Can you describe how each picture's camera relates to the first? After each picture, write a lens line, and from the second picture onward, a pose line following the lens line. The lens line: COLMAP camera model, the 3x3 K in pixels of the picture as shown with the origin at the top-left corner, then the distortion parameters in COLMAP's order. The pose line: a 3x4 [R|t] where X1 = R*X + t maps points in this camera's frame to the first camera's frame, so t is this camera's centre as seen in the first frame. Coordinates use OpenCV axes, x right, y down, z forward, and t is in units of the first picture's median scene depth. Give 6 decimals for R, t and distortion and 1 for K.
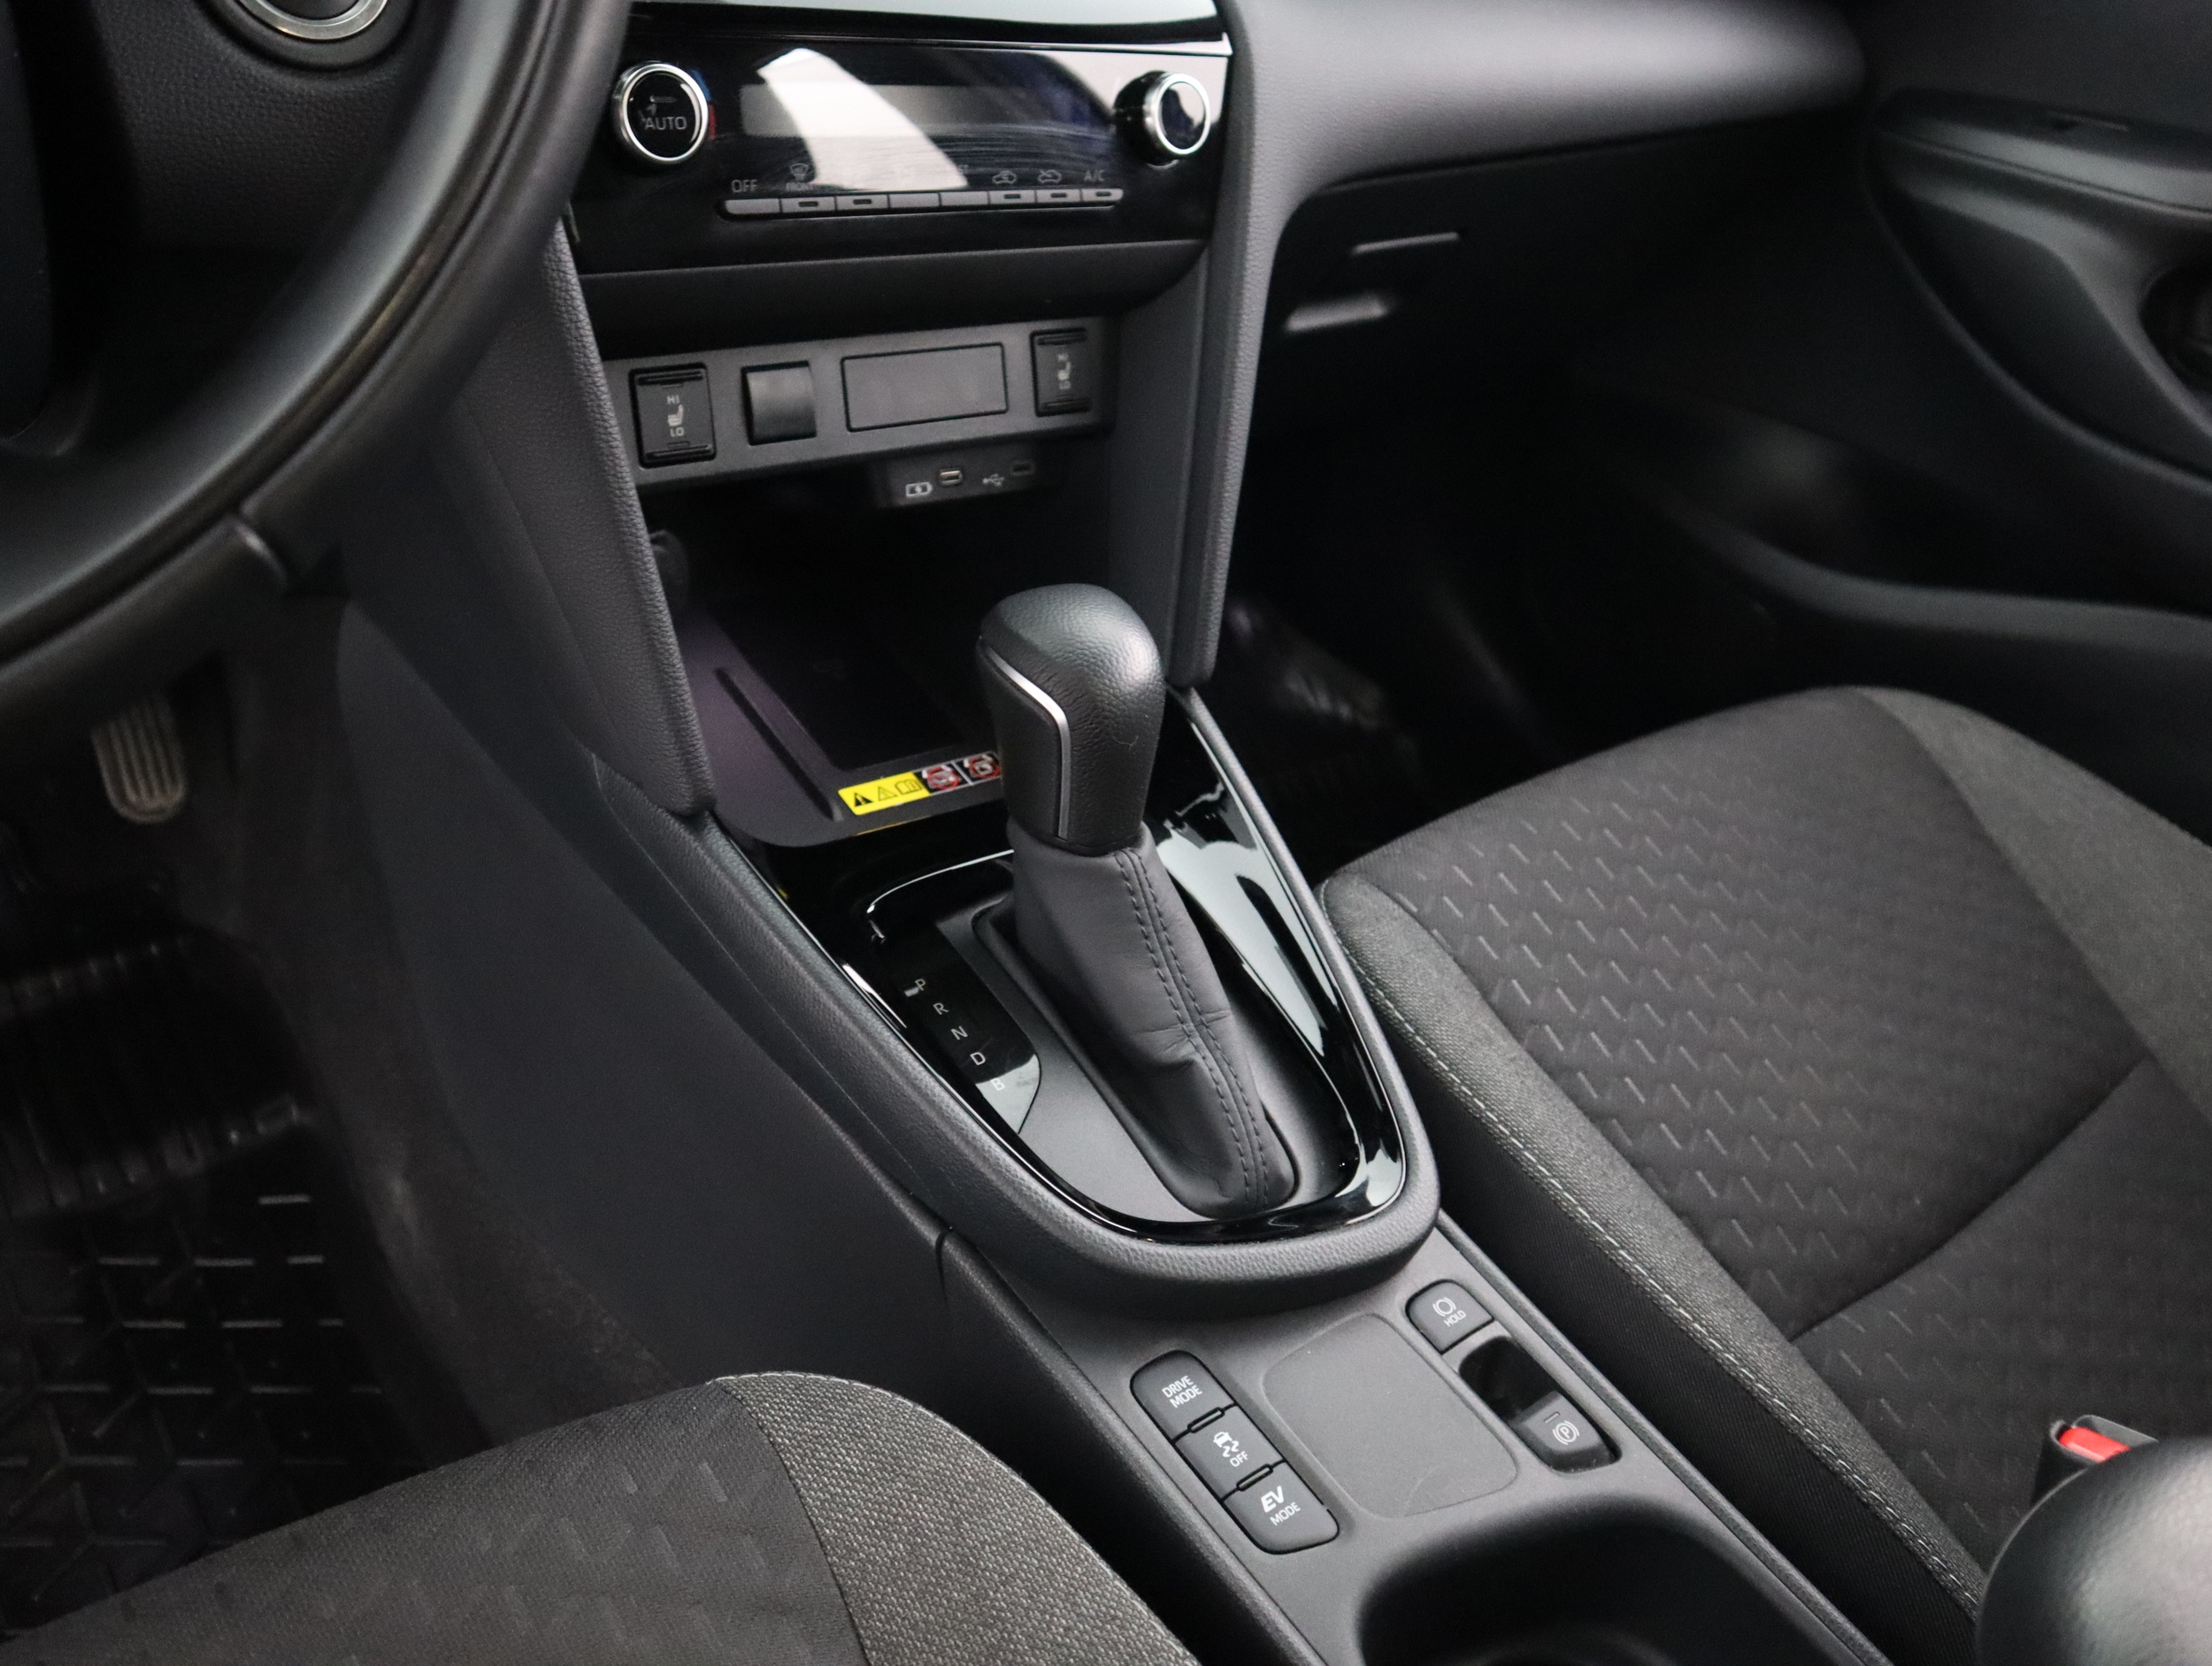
lens RADIAL K [[1744.1, 0, 1100.6], [0, 1744.1, 734.7], [0, 0, 1]] dist [-0.065807, -0.005306]
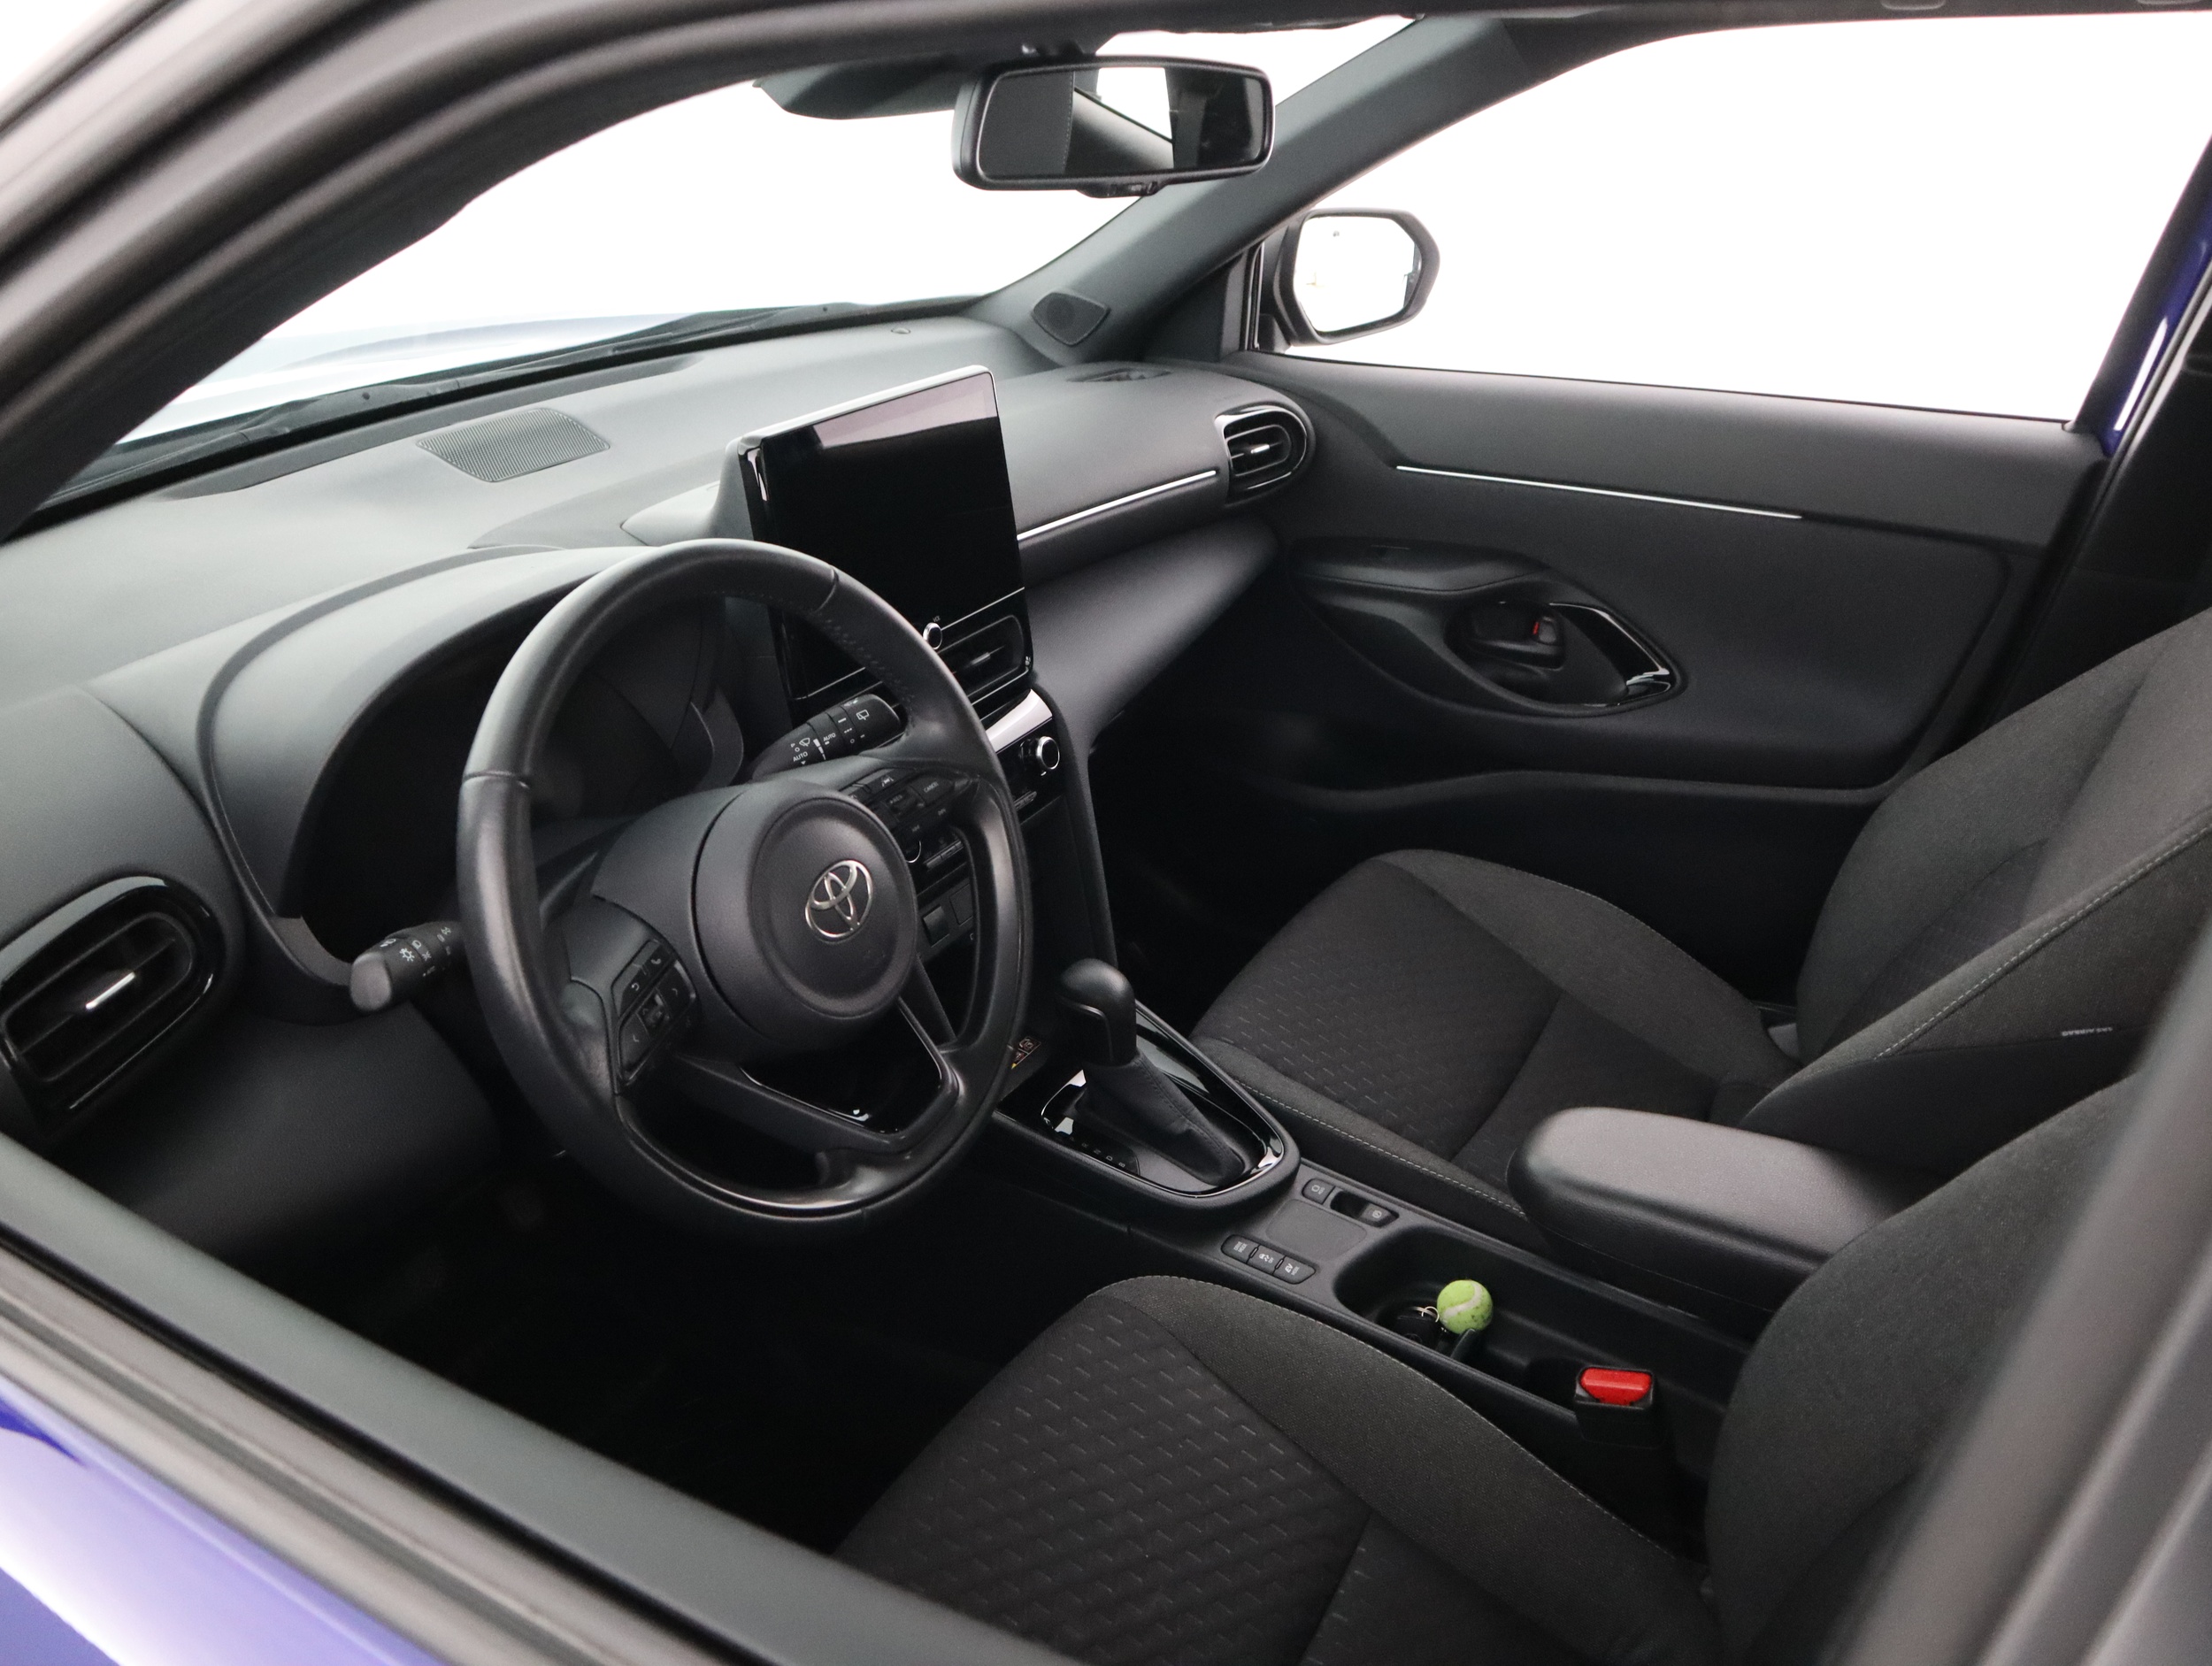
lens RADIAL K [[1744.1, 0, 1100.6], [0, 1744.1, 734.7], [0, 0, 1]] dist [-0.065807, -0.005306]
pose [[0.919503, -0.287773, 0.267772, -0.601033], [0.315528, 0.946605, -0.066181, -0.232436], [-0.234429, 0.145343, 0.961207, -1.509260]]
